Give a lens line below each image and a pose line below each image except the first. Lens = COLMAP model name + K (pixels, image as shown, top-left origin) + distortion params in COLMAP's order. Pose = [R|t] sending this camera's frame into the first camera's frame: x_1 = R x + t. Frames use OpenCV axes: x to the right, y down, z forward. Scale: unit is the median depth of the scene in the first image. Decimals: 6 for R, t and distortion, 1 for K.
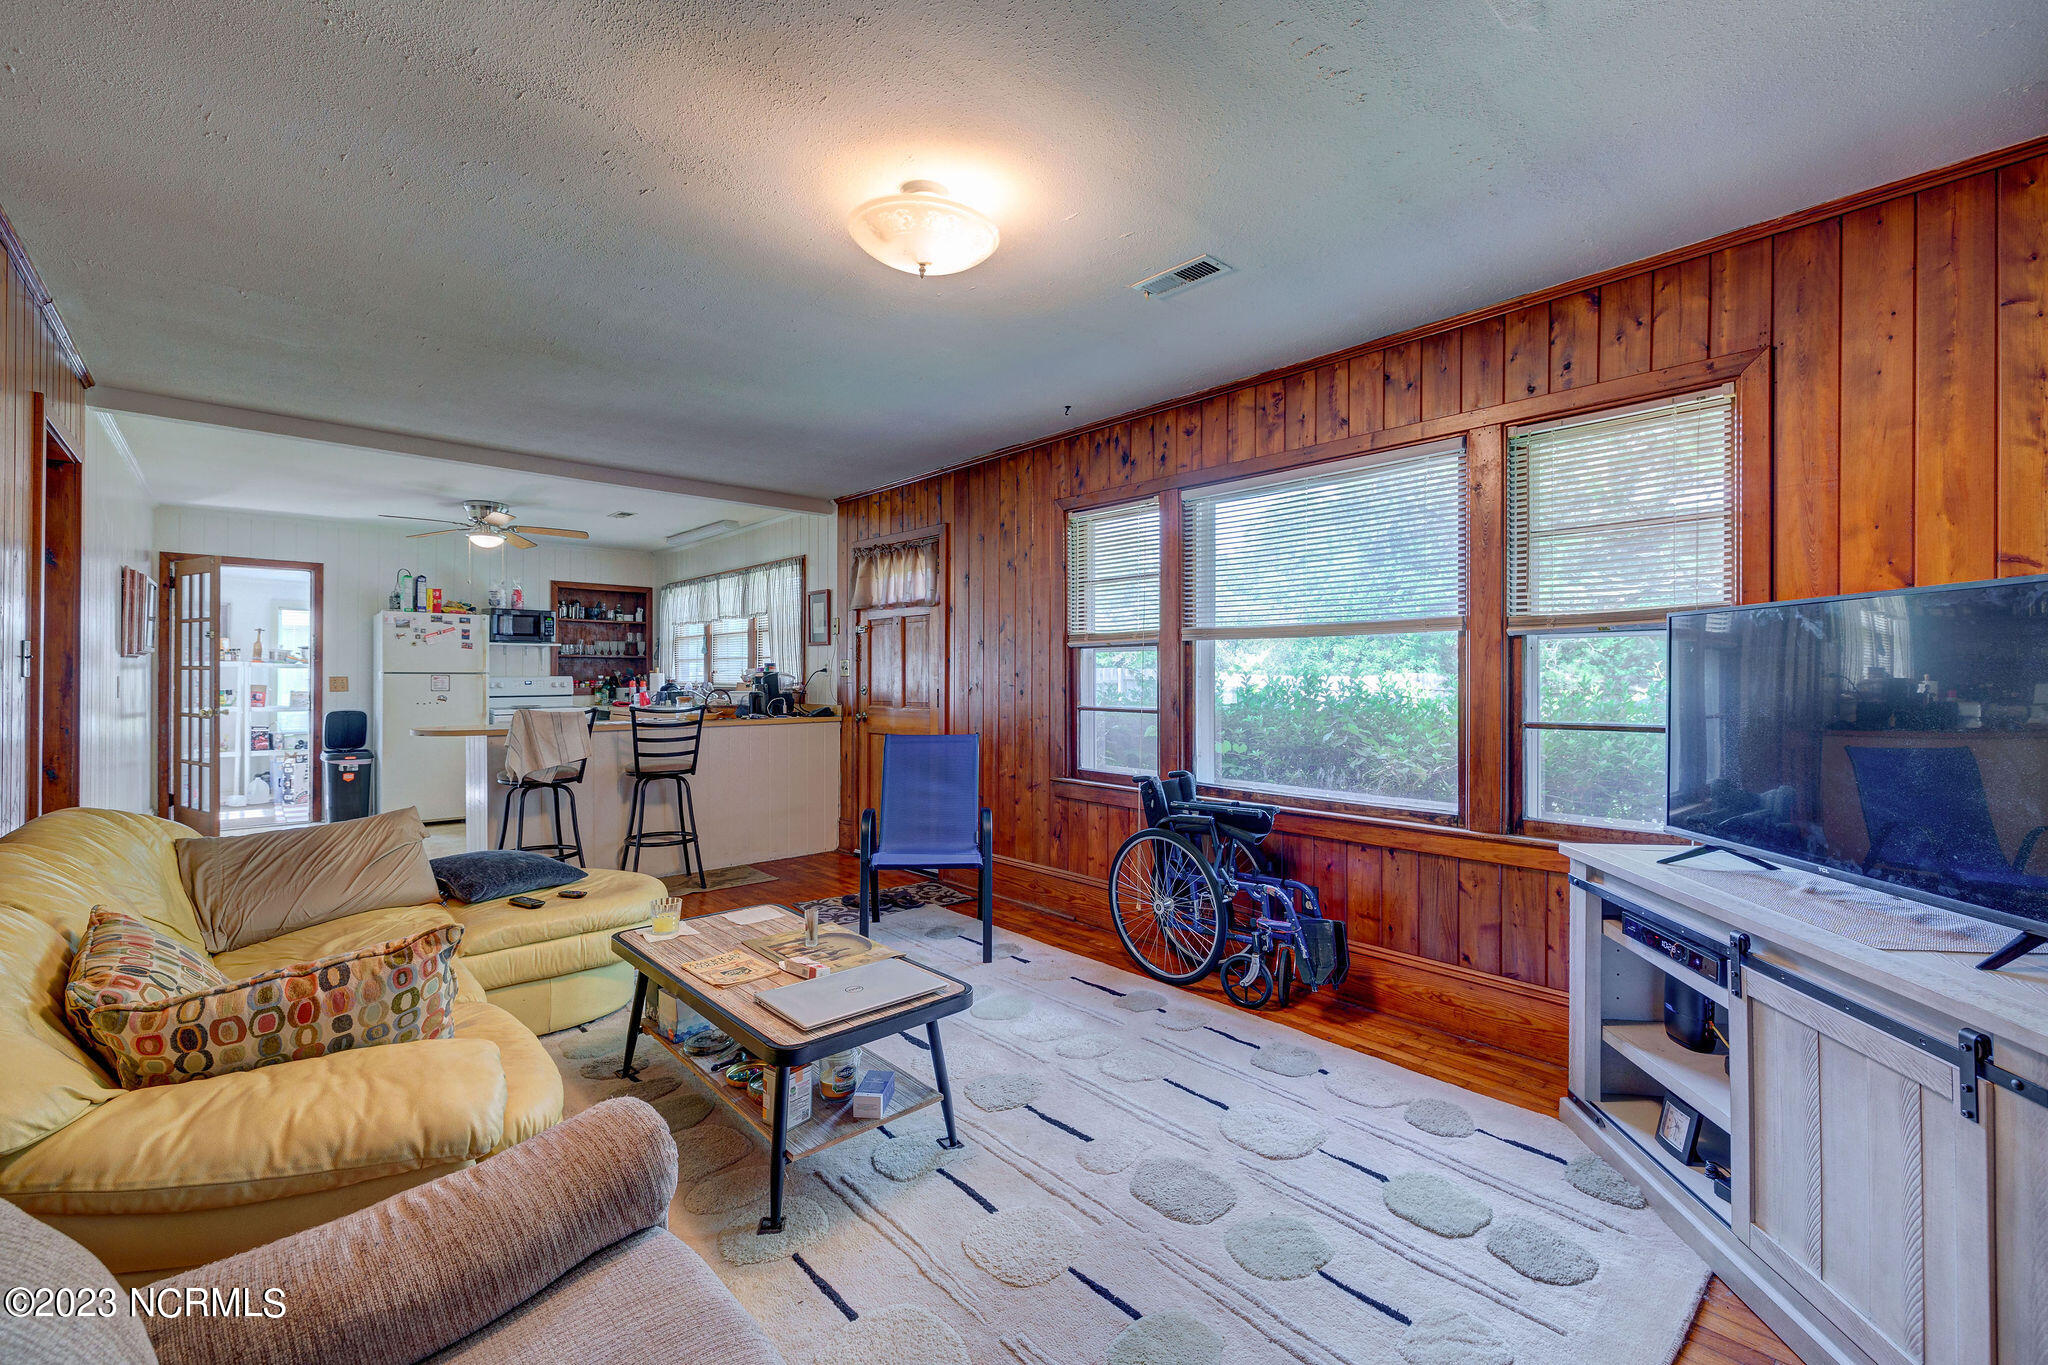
lens RADIAL K [[844.9, 0, 995.5], [0, 844.9, 677.7], [0, 0, 1]] dist [-0.002416, -0.000321]
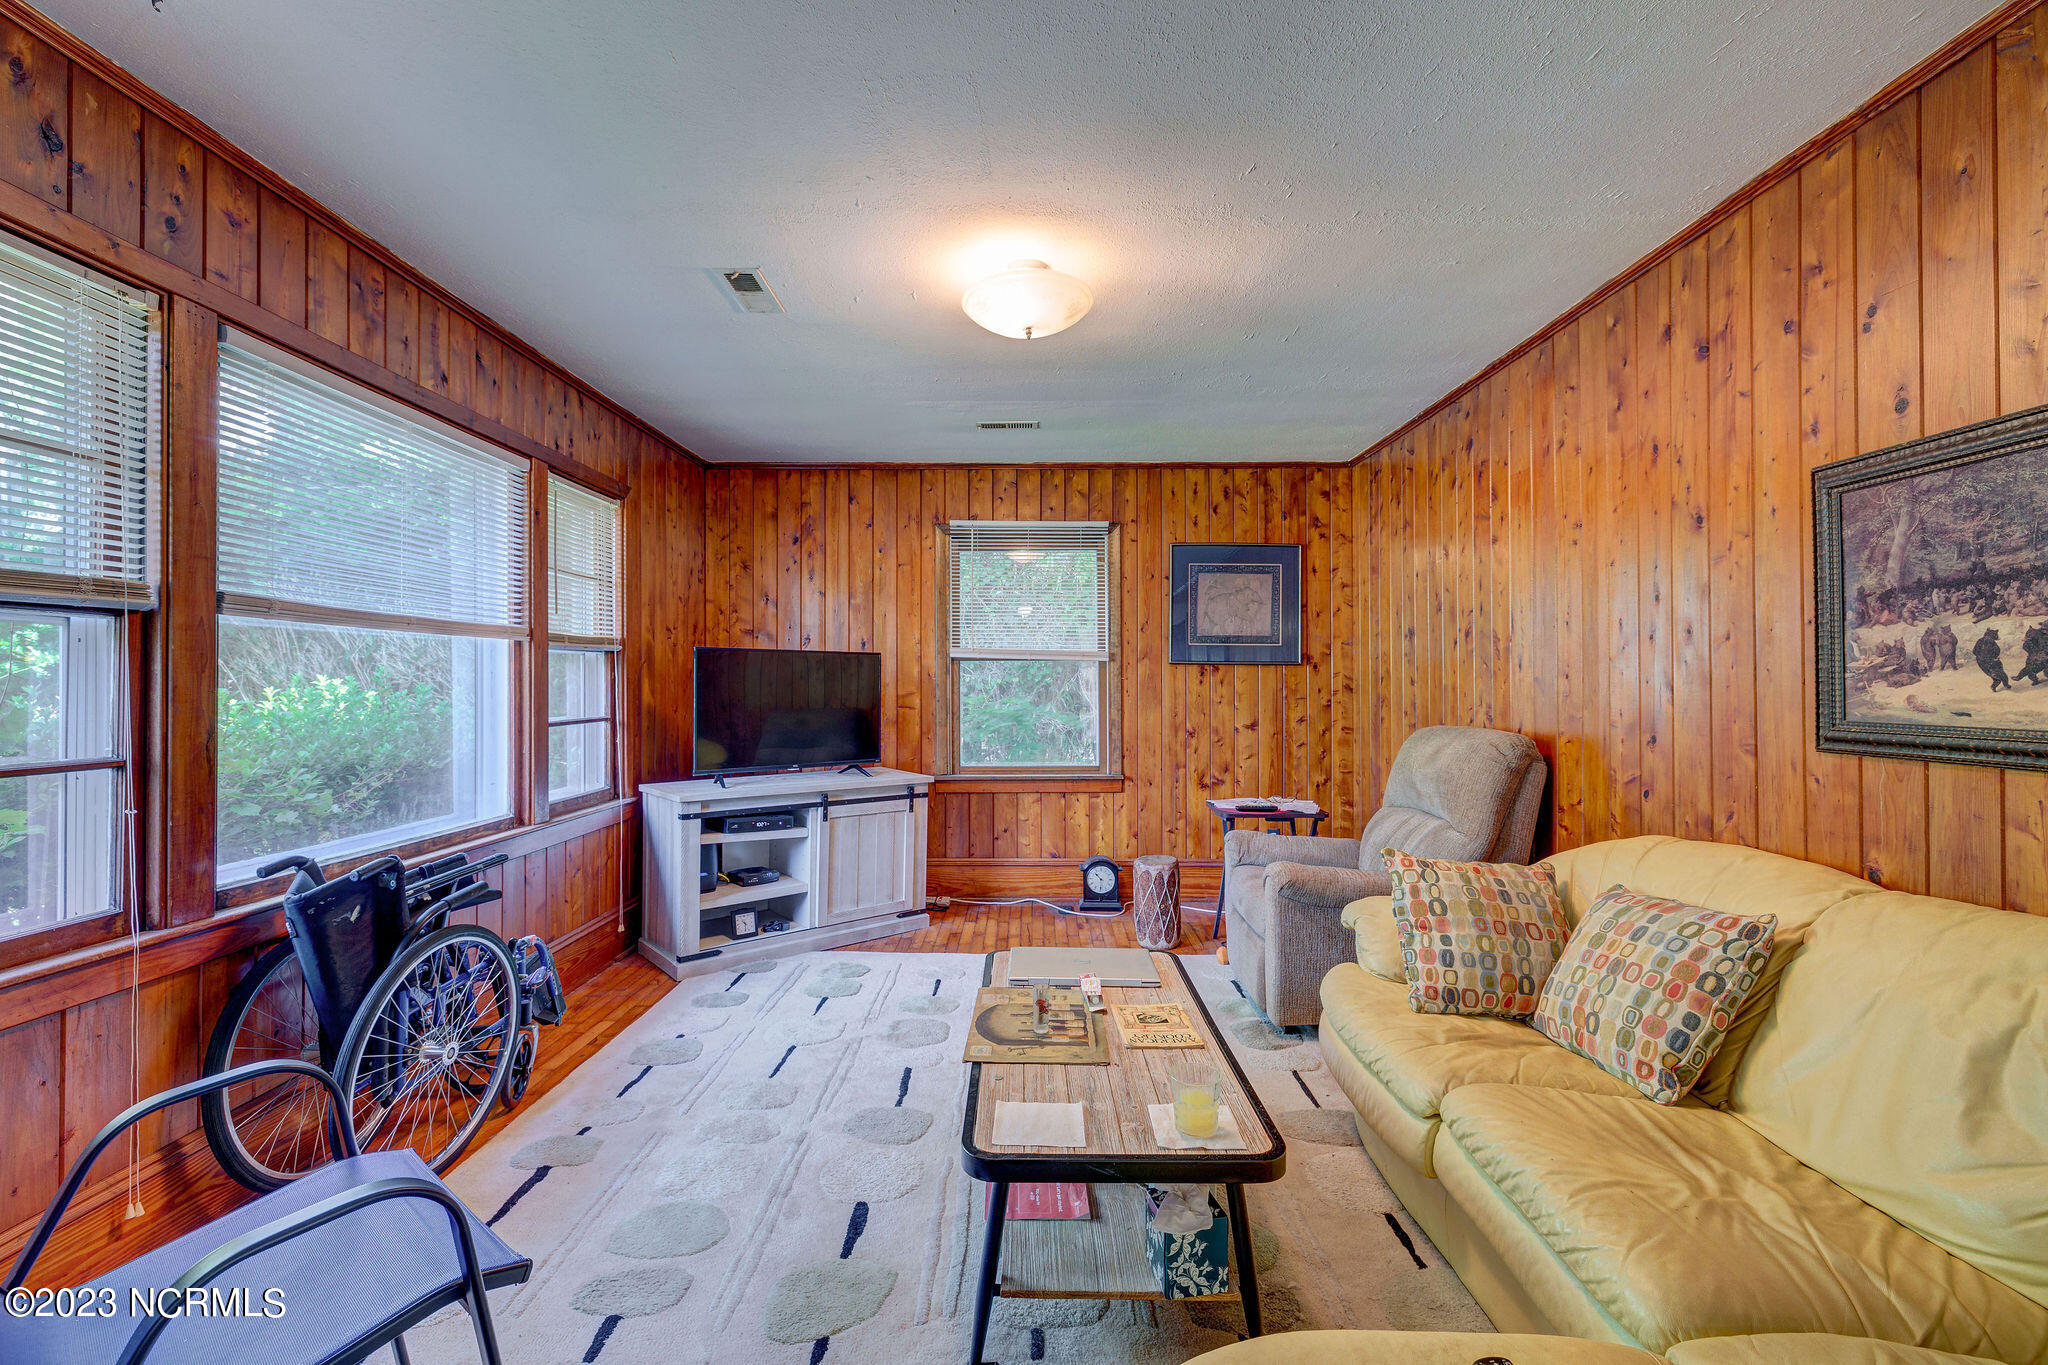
lens RADIAL K [[850.8, 0, 1030.9], [0, 850.8, 678.1], [0, 0, 1]] dist [-0.001165, -0.000120]
pose [[-0.749989, 0.003277, 0.661442, -0.421568], [0.000265, 0.999989, -0.004655, -0.002589], [-0.661450, -0.003316, -0.749982, 0.917877]]
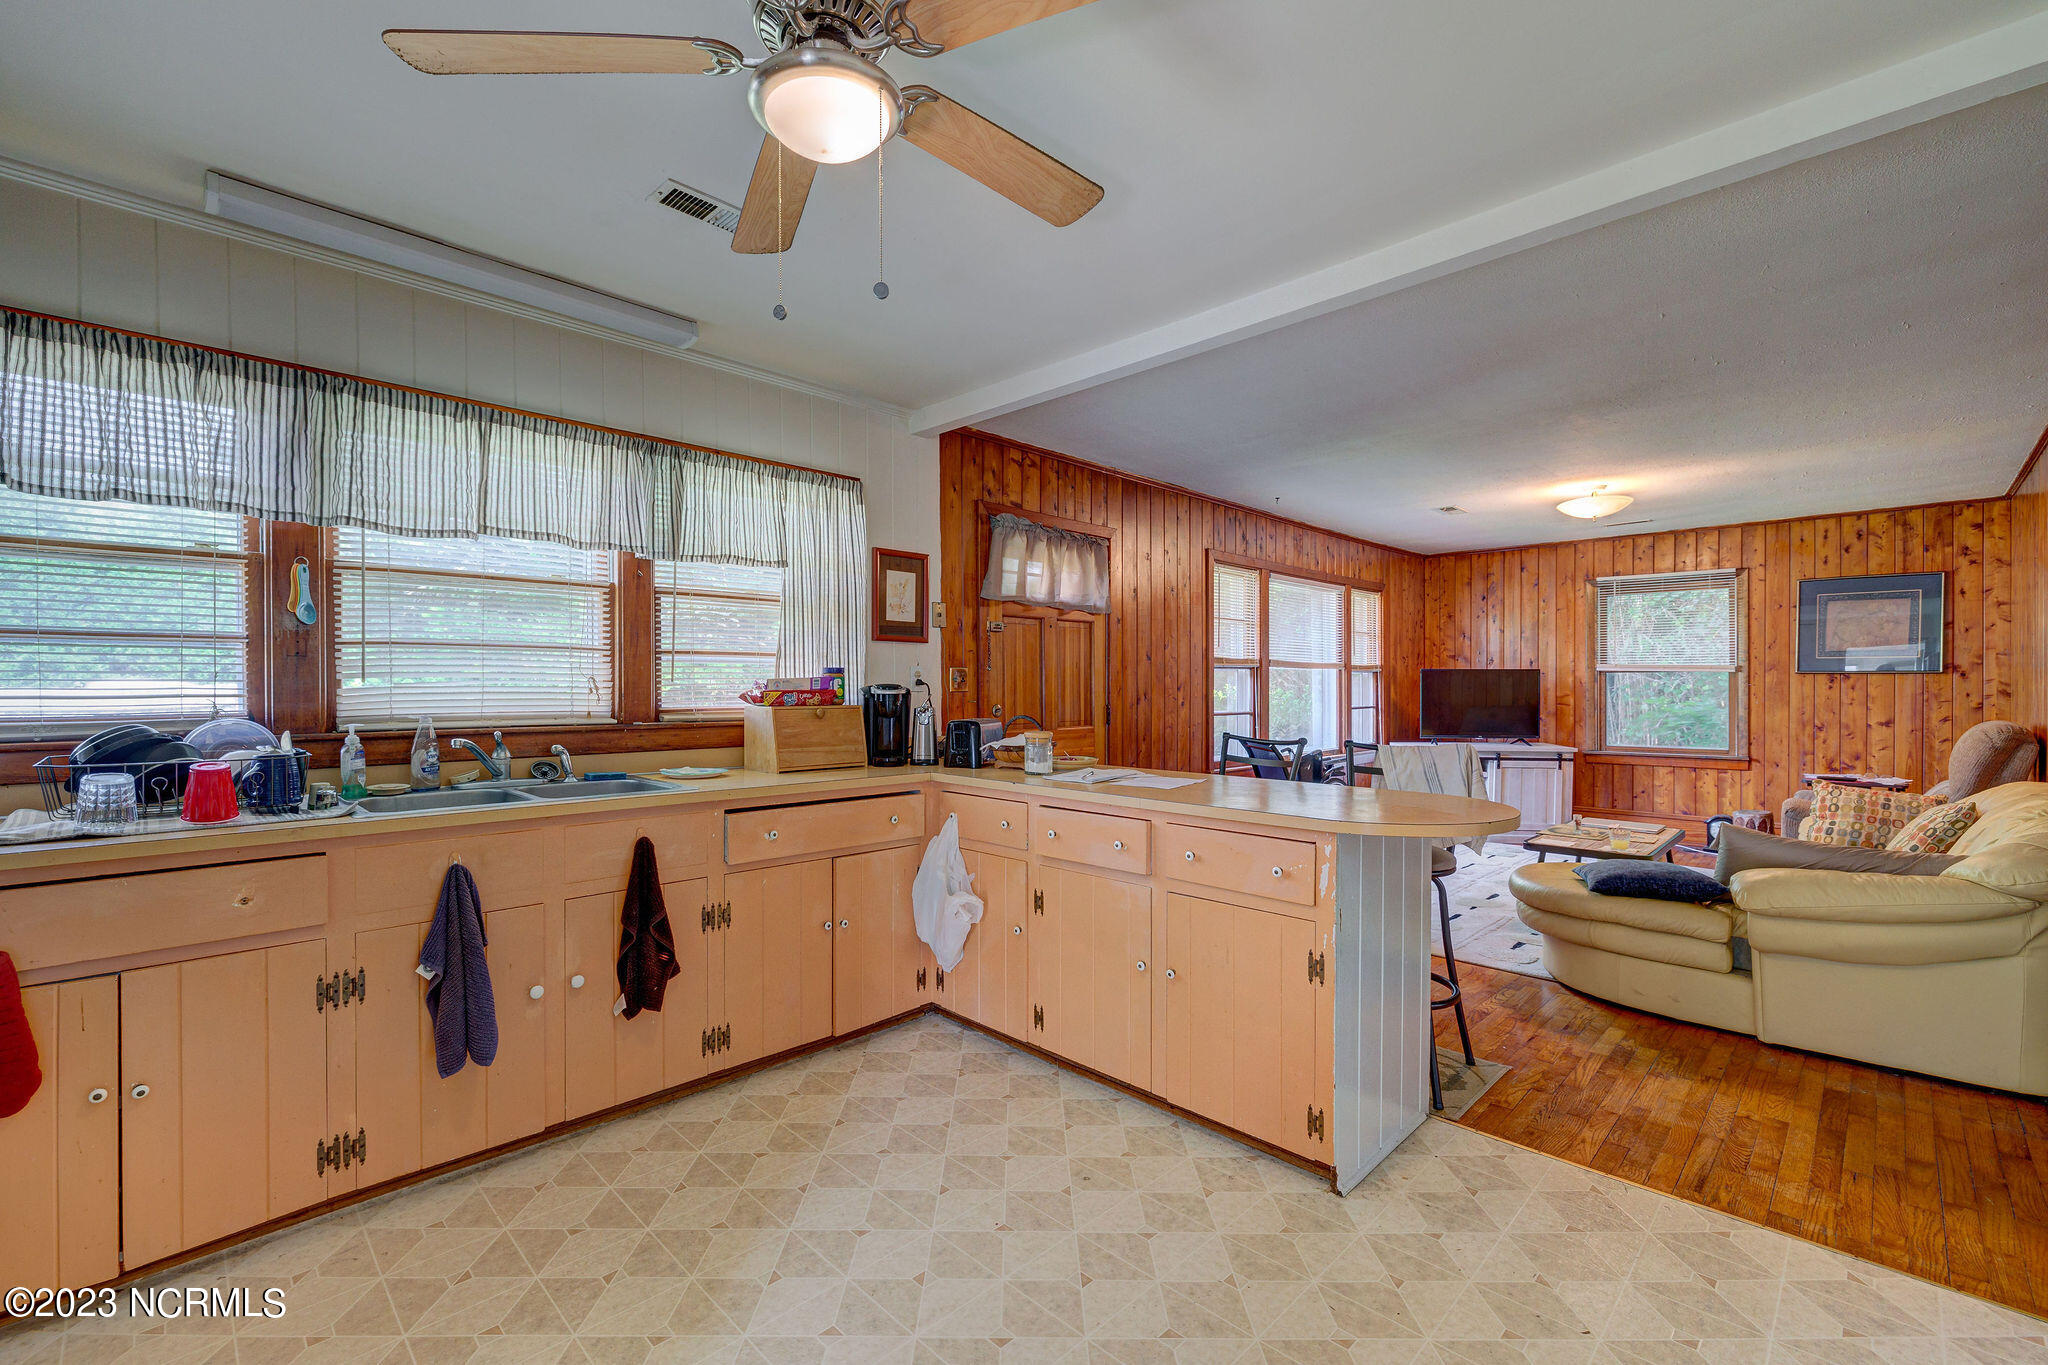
lens RADIAL K [[878.1, 0, 1015.6], [0, 878.1, 694.7], [0, 0, 1]] dist [-0.001460, 0.000162]
pose [[-0.063270, -0.010484, 0.997941, -1.204103], [0.002583, 0.999940, 0.010669, -0.009490], [-0.997993, 0.003252, -0.063239, 1.366960]]
